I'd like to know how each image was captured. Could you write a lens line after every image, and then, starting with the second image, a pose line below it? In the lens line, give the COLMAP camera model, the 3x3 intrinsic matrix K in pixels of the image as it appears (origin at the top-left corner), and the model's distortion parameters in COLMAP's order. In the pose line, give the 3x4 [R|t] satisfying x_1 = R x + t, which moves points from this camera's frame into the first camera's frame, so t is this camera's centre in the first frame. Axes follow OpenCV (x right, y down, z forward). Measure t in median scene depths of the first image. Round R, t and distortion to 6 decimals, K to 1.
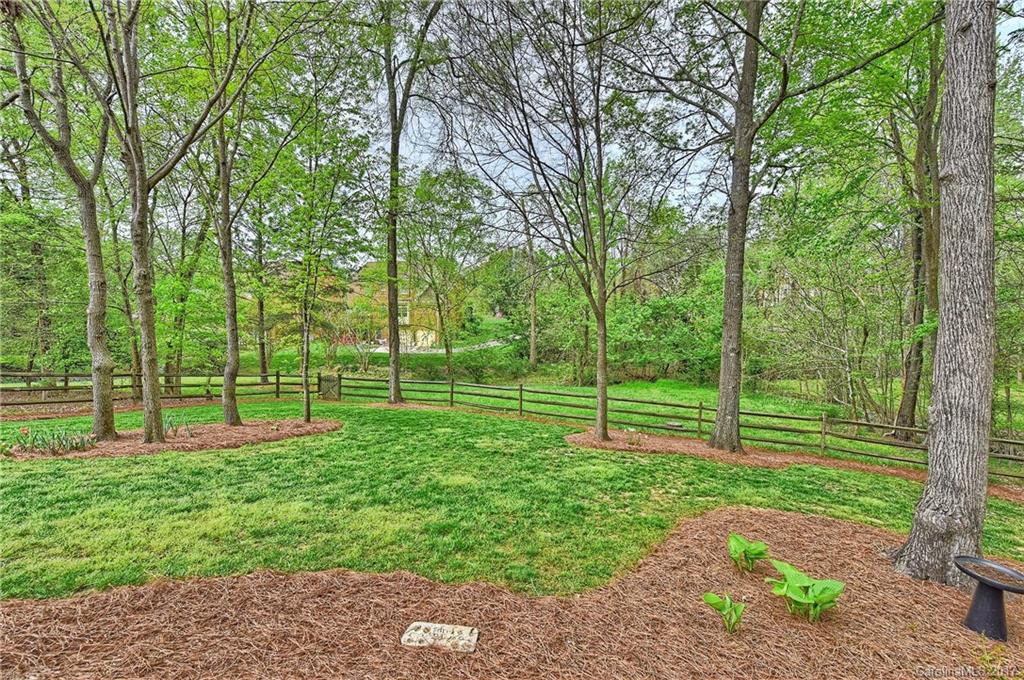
lens RADIAL K [[404.2, 0, 512.0], [0, 404.2, 340.0], [0, 0, 1]] dist [-0.002460, -0.000766]
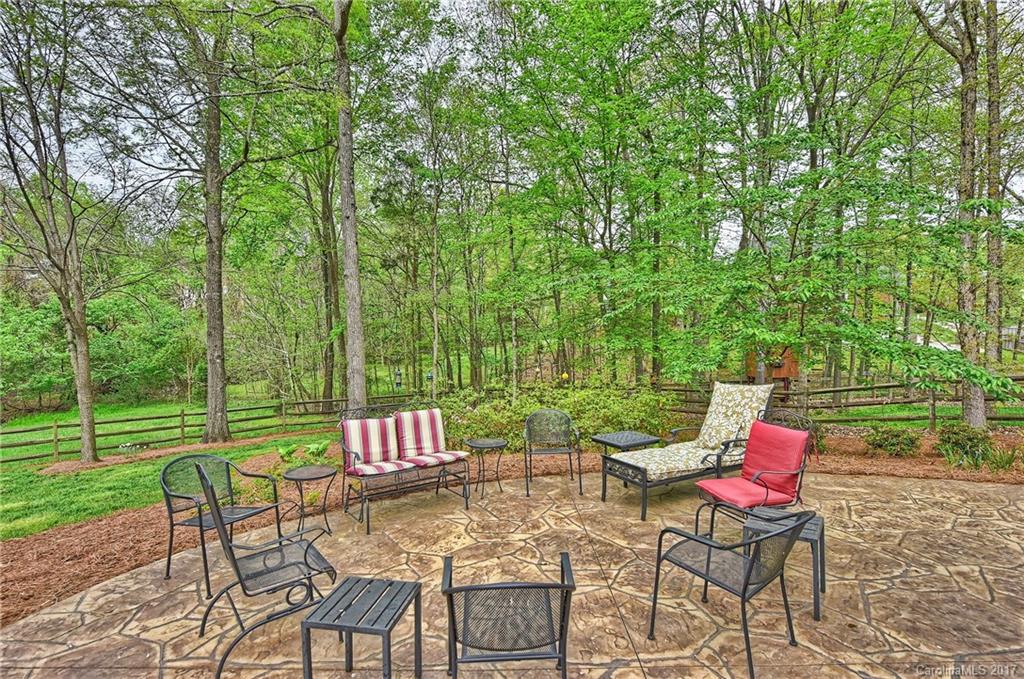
lens RADIAL K [[501.8, 0, 512.0], [0, 501.8, 339.5], [0, 0, 1]] dist [0.019909, -0.000024]
pose [[0.406675, -0.046032, 0.912413, -0.299948], [0.056713, 0.998076, 0.025076, -0.009885], [-0.911811, 0.041548, 0.408503, -0.261898]]
